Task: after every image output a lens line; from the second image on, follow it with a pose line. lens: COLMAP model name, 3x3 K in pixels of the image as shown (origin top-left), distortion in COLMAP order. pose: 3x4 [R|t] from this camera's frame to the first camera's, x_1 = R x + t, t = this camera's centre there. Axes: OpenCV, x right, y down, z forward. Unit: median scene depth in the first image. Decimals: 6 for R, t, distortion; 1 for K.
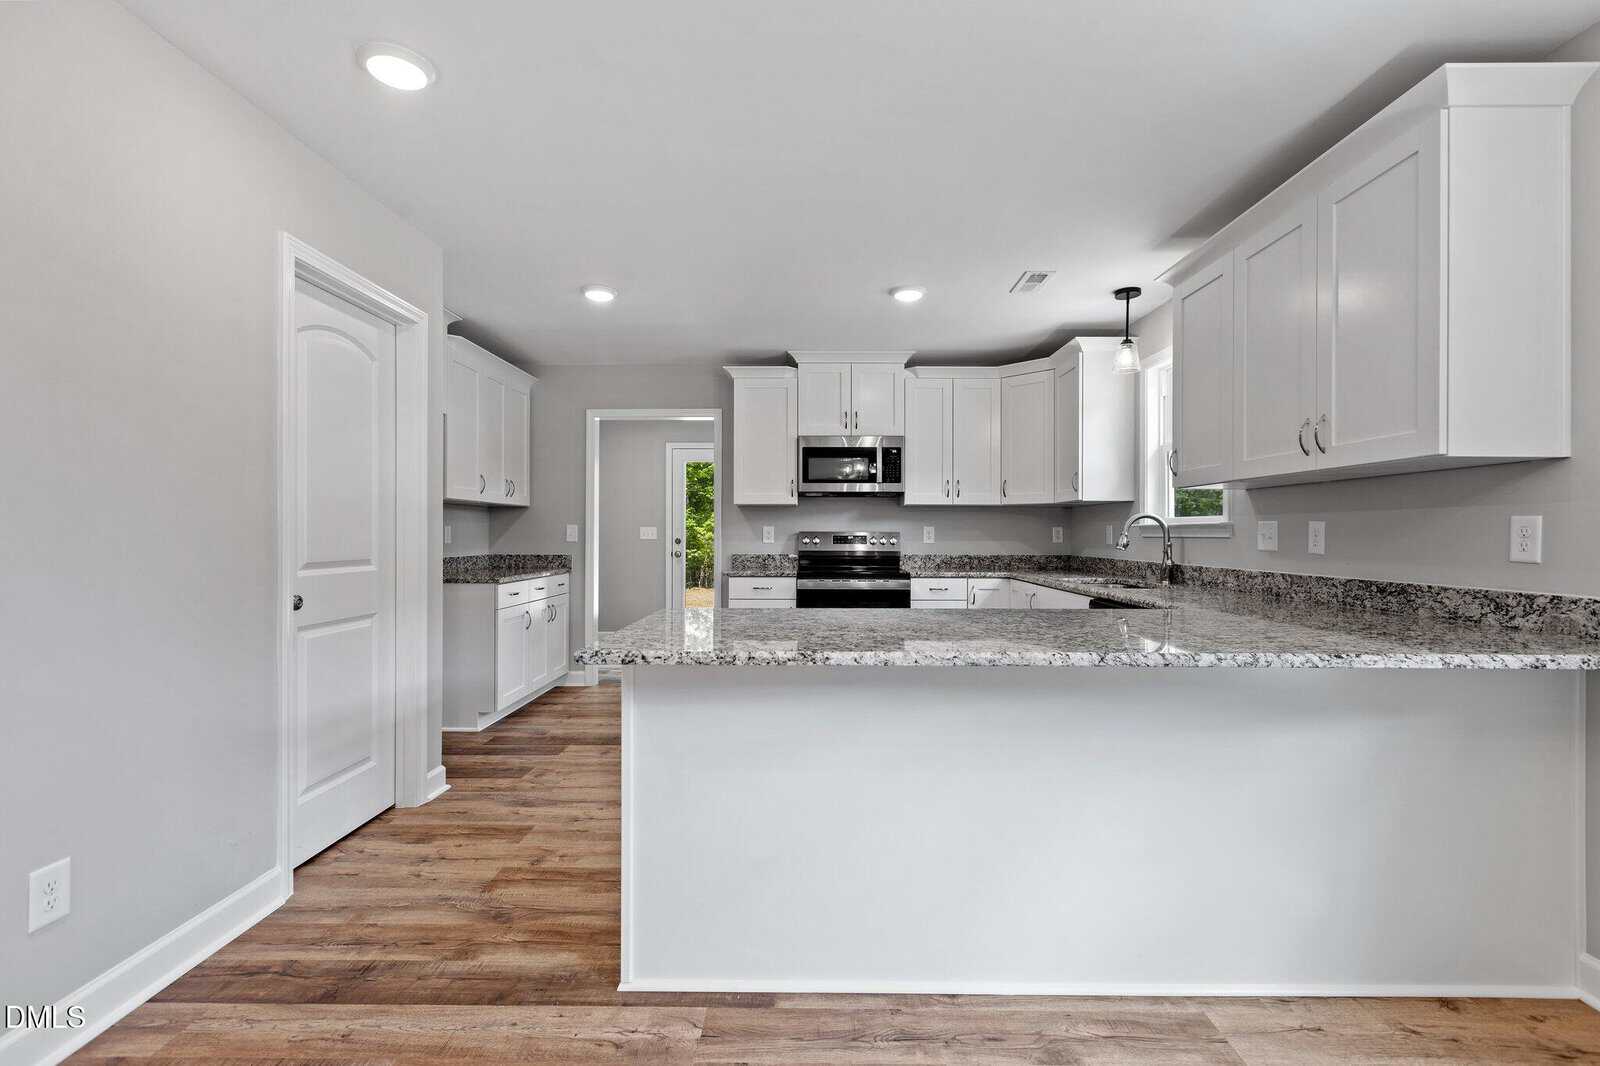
lens RADIAL K [[709.2, 0, 800.3], [0, 709.2, 533.7], [0, 0, 1]] dist [0.002655, -0.000660]
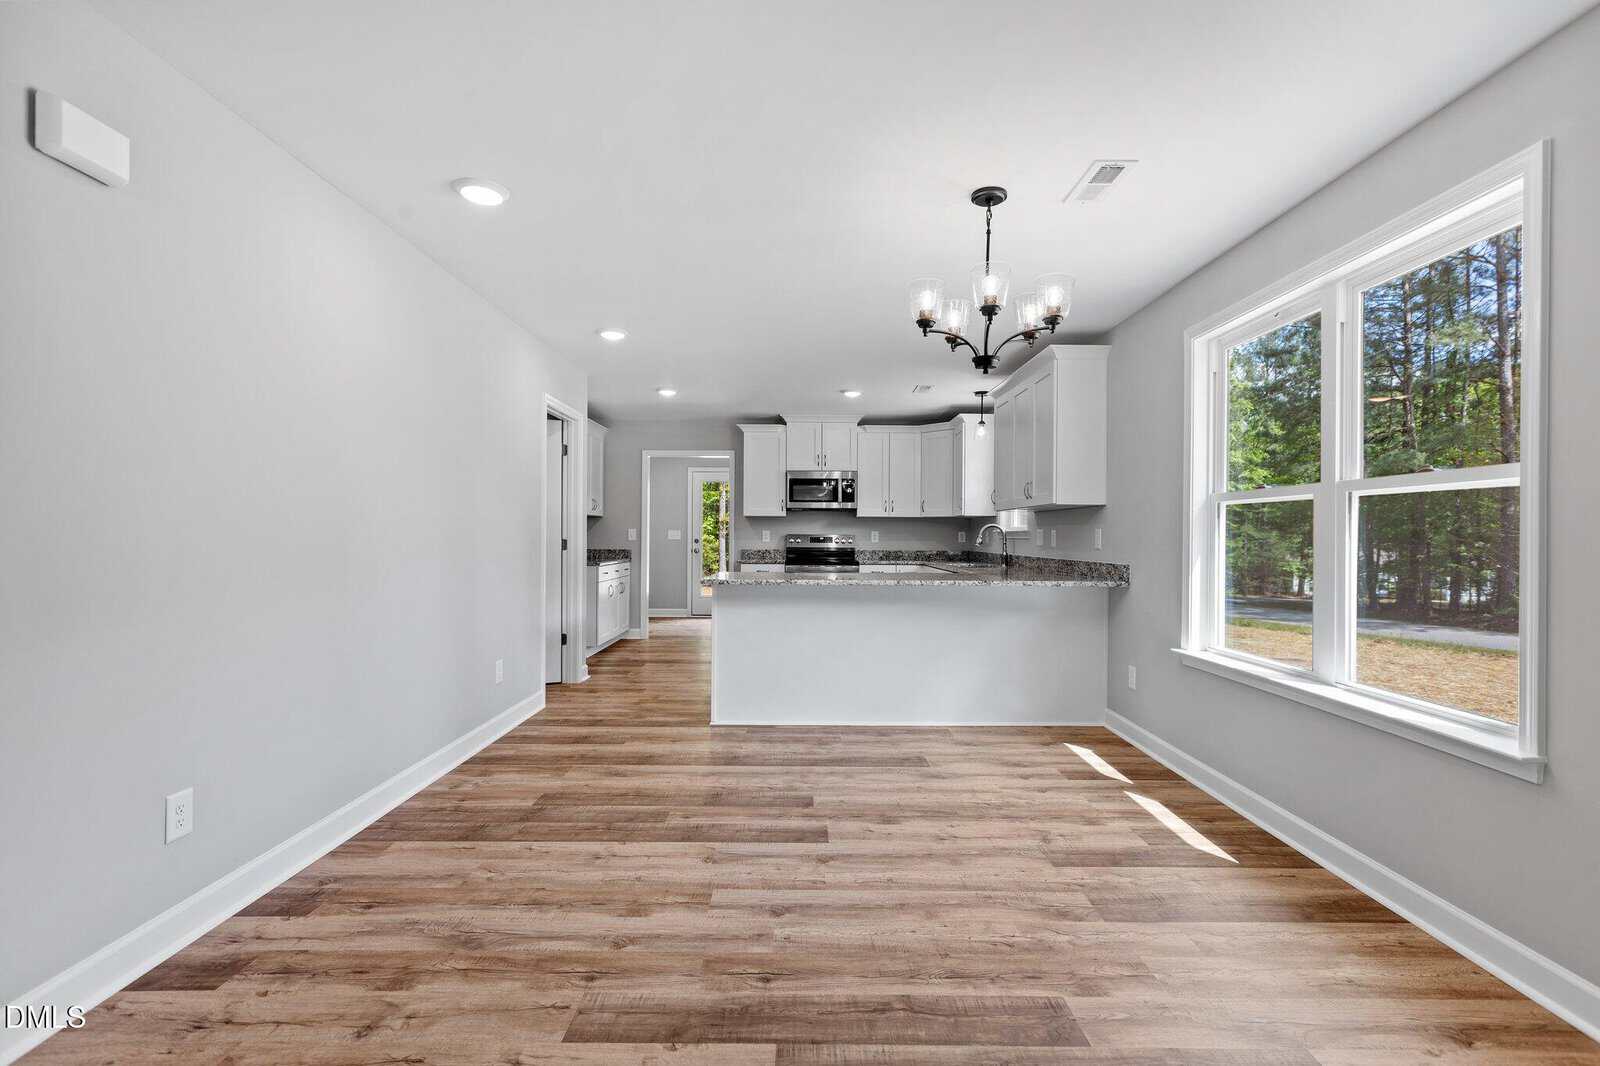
lens RADIAL K [[709.2, 0, 794.8], [0, 709.2, 533.7], [0, 0, 1]] dist [0.002655, -0.000660]
pose [[0.999963, 0.003759, 0.007703, 0.003655], [-0.003736, 0.999989, -0.002935, 0.000309], [-0.007714, 0.002906, 0.999966, -0.544689]]
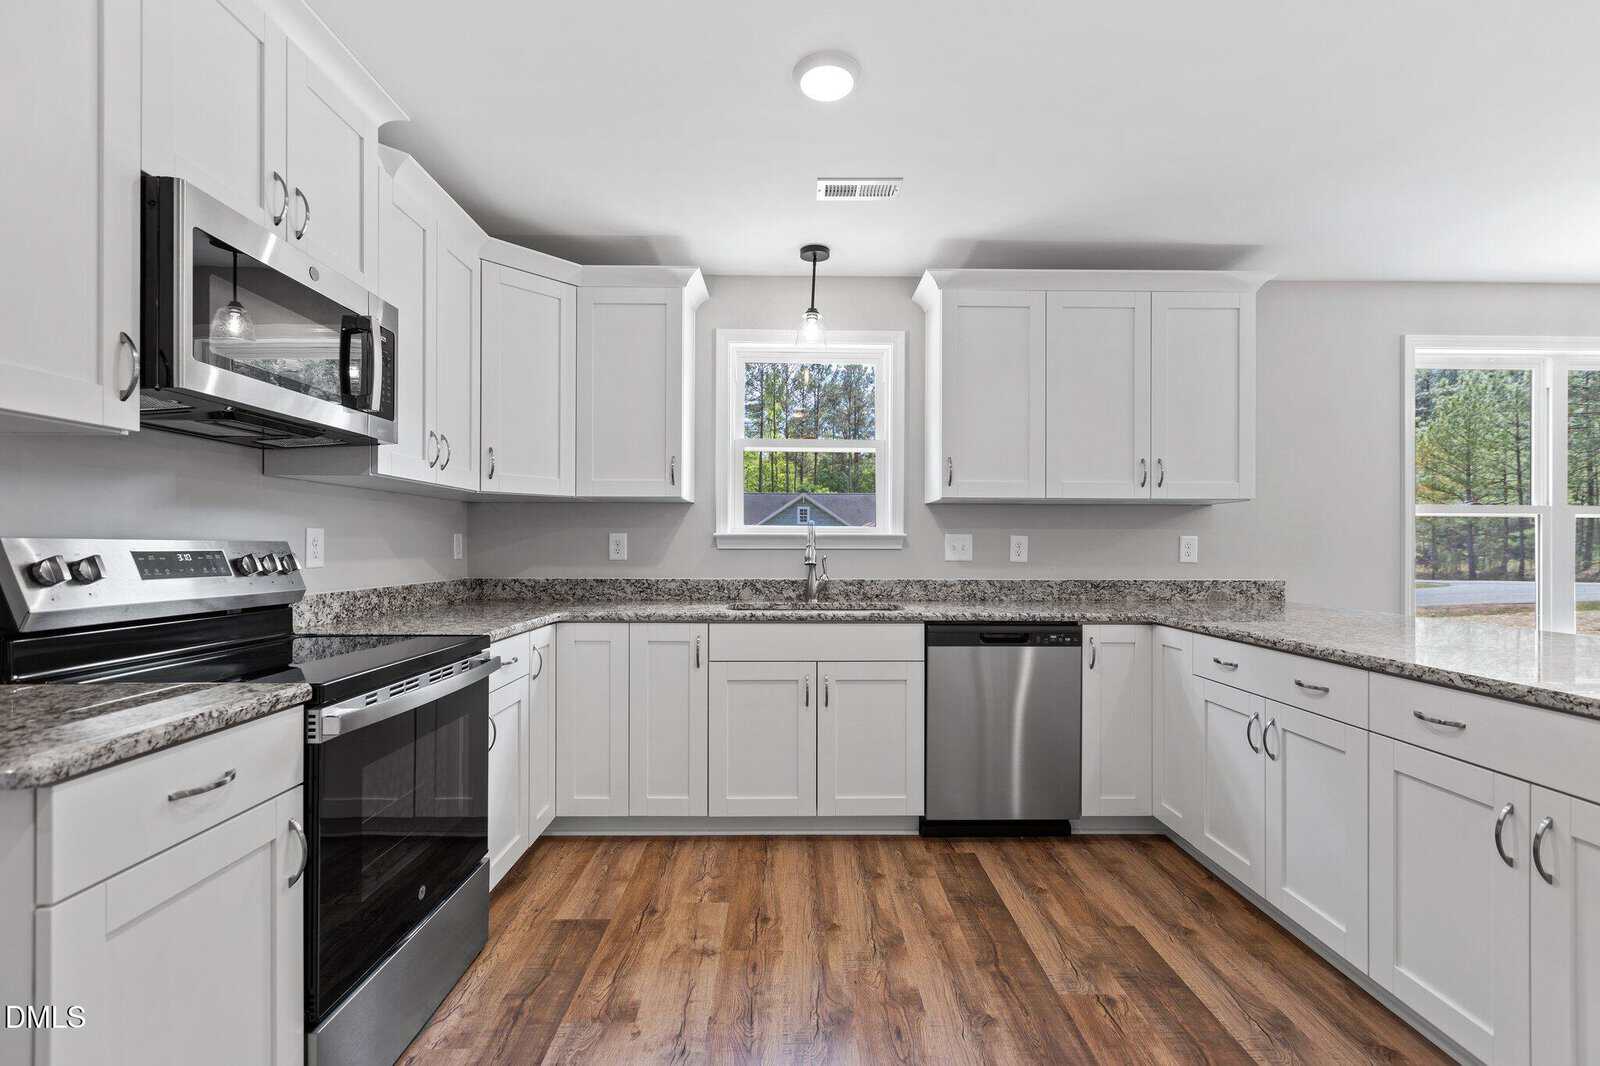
lens RADIAL K [[709.2, 0, 801.0], [0, 709.2, 536.2], [0, 0, 1]] dist [0.002655, -0.000660]
pose [[-0.028056, 0.010074, 0.999556, -0.302575], [-0.003046, 0.999944, -0.010163, -0.001792], [-0.999602, -0.003330, -0.028023, 0.861620]]
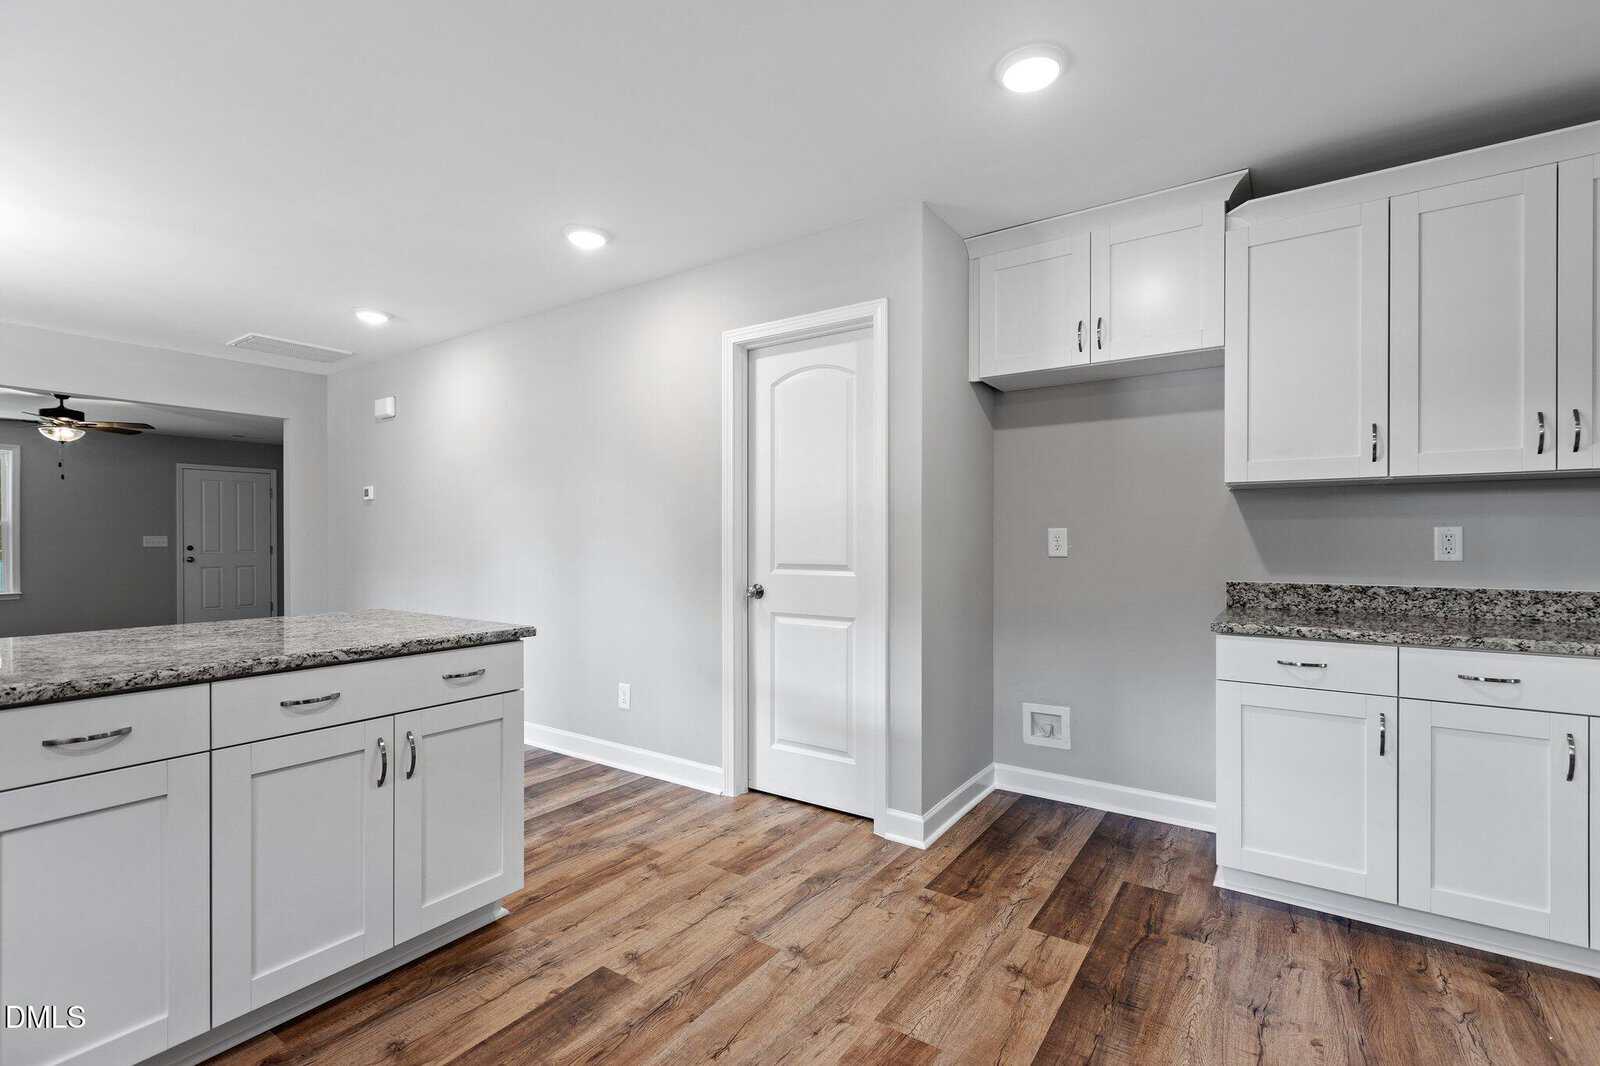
lens RADIAL K [[709.2, 0, 796.5], [0, 709.2, 541.7], [0, 0, 1]] dist [0.002655, -0.000660]
pose [[-0.549614, 0.001540, -0.835417, 0.199377], [-0.000917, 0.999997, 0.002446, -0.001363], [0.835418, 0.002111, -0.549611, 0.958287]]
